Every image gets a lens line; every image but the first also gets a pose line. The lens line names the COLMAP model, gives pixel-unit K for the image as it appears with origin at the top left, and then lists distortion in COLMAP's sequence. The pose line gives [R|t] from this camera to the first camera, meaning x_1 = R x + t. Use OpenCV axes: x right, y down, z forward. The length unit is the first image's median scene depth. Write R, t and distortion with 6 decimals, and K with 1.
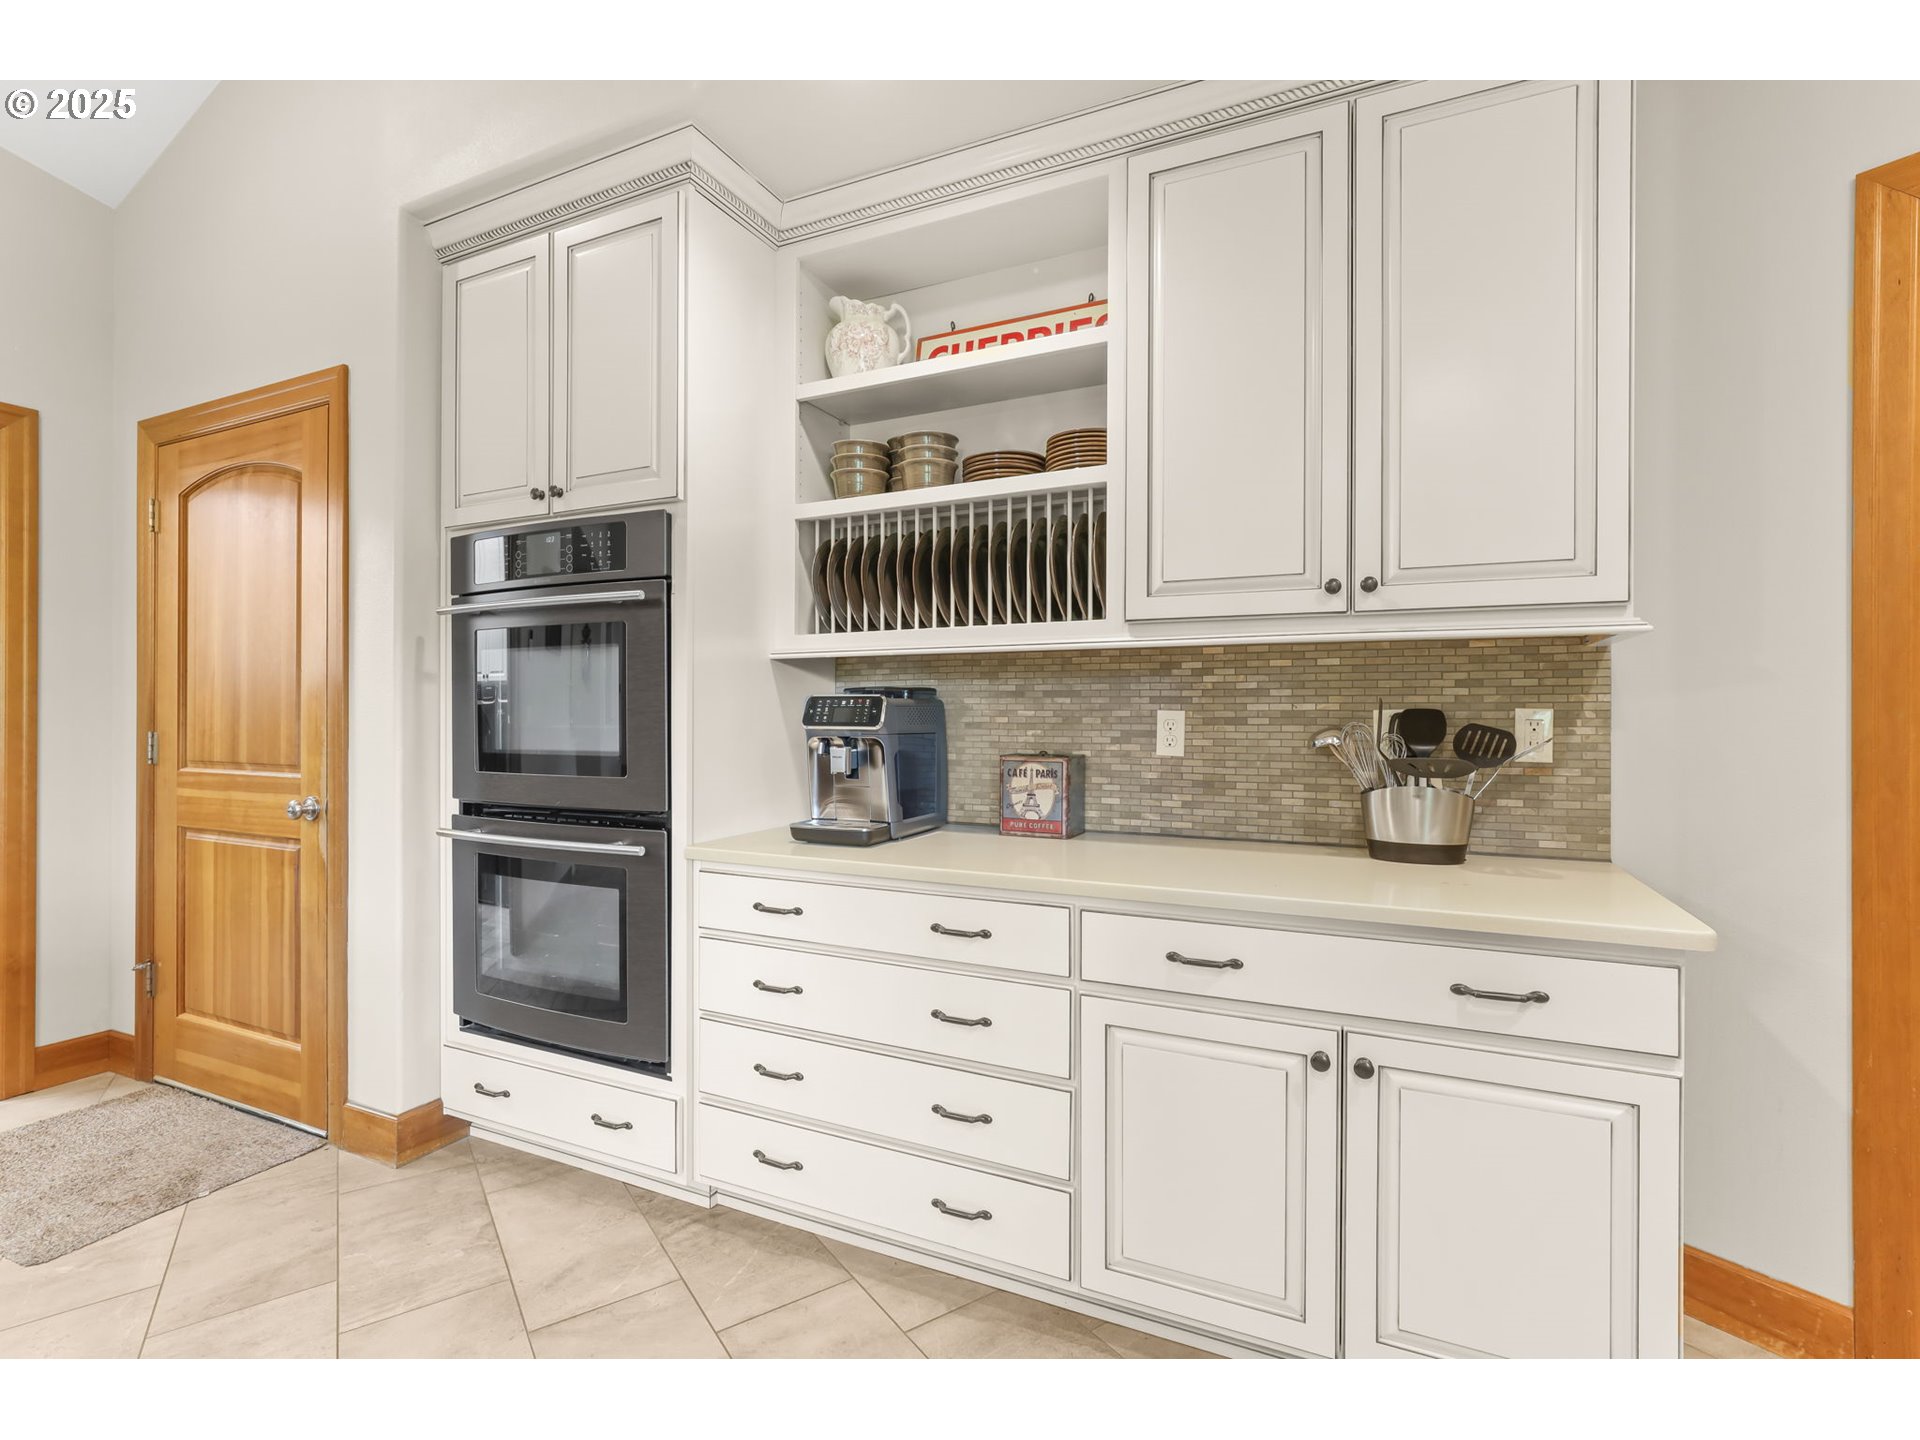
lens RADIAL K [[900.0, 0, 952.0], [0, 900.0, 714.2], [0, 0, 1]] dist [-0.003675, 0.006021]
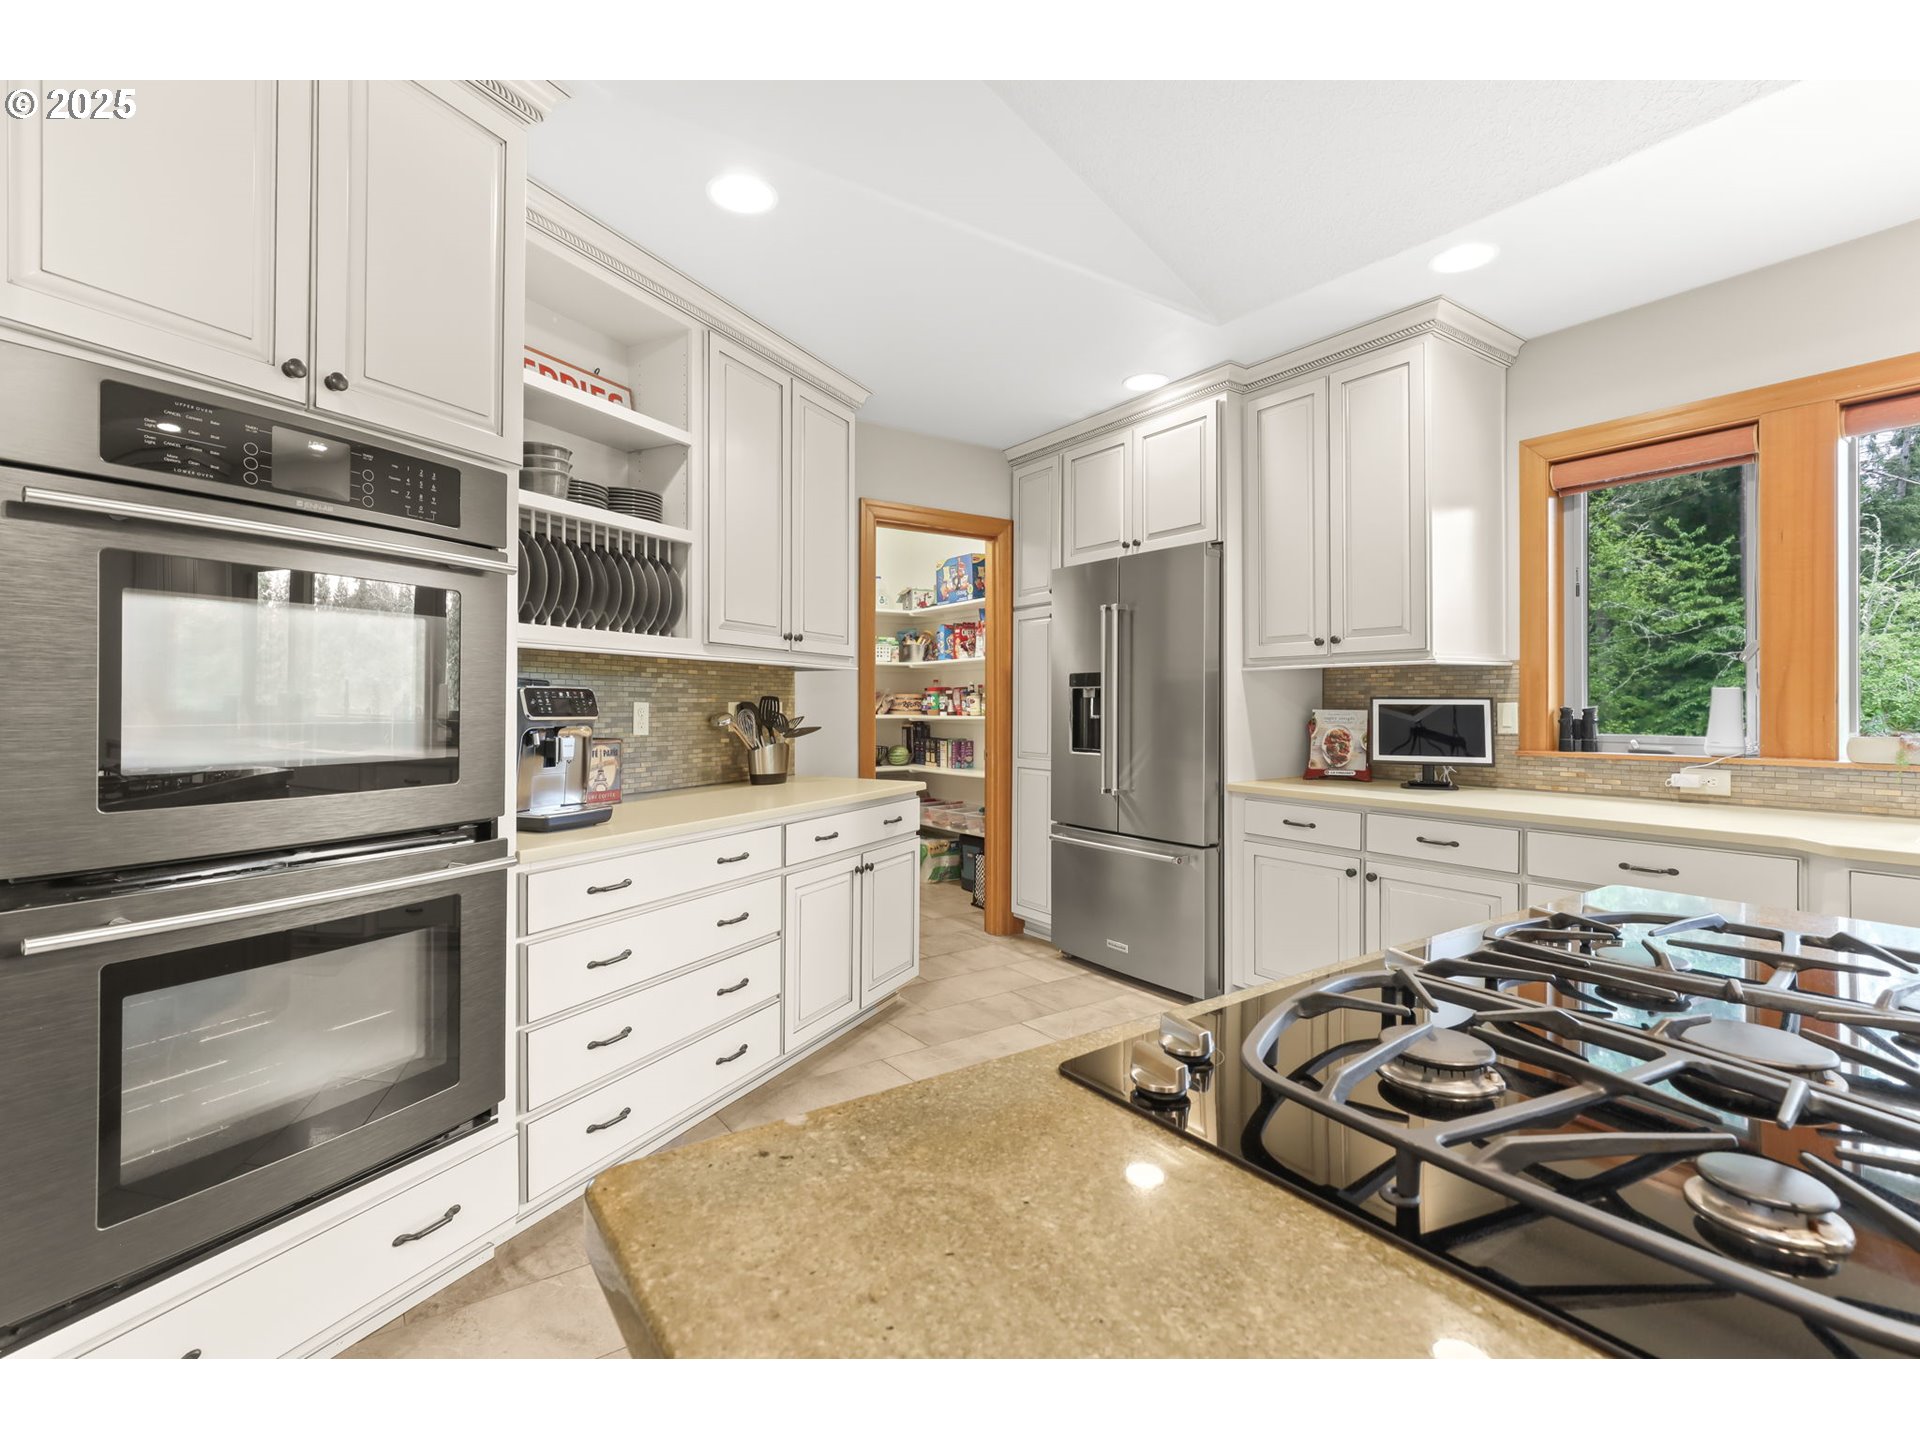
lens RADIAL K [[900.0, 0, 952.0], [0, 900.0, 714.2], [0, 0, 1]] dist [-0.003675, 0.006021]
pose [[-0.007900, -0.011928, 0.999898, -1.163592], [-0.000518, 0.999929, 0.011925, -0.002459], [-0.999969, -0.000424, -0.007906, 0.548603]]
